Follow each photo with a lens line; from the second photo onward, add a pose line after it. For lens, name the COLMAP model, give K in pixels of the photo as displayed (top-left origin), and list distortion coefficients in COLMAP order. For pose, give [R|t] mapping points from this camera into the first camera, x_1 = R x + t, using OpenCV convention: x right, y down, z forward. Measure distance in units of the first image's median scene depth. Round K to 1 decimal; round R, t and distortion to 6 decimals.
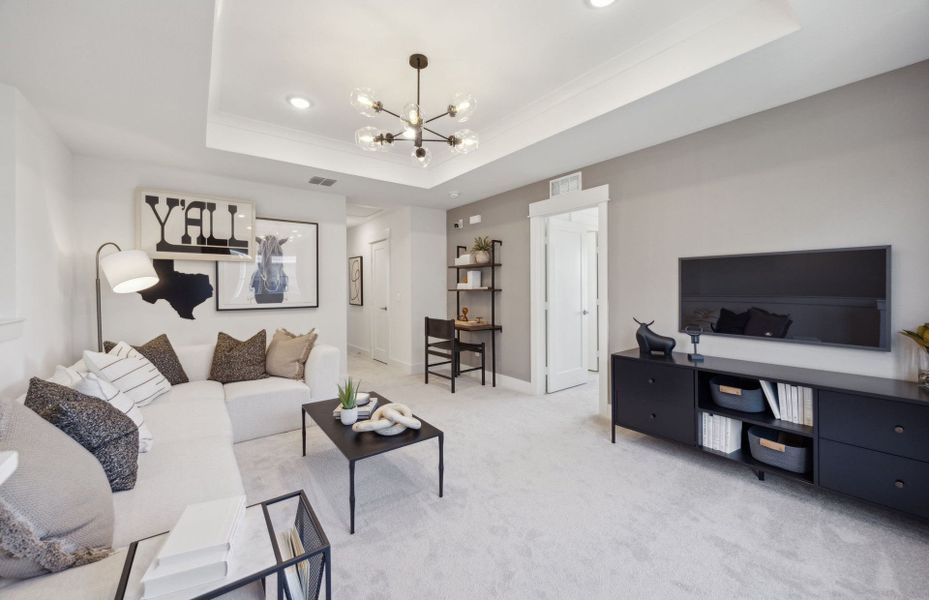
lens RADIAL K [[352.9, 0, 467.3], [0, 352.9, 291.3], [0, 0, 1]] dist [-0.006438, -0.000611]
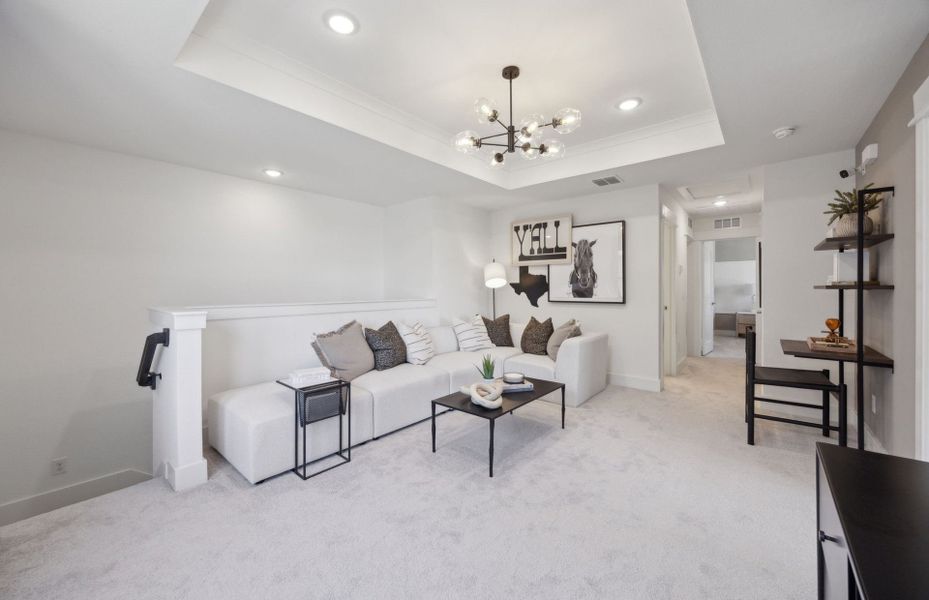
lens RADIAL K [[352.9, 0, 469.4], [0, 352.9, 295.6], [0, 0, 1]] dist [-0.006438, -0.000611]
pose [[0.240279, 0.025760, -0.970362, 0.530910], [-0.004707, 0.999667, 0.025372, -0.000387], [0.970692, -0.001529, 0.240320, 0.377328]]
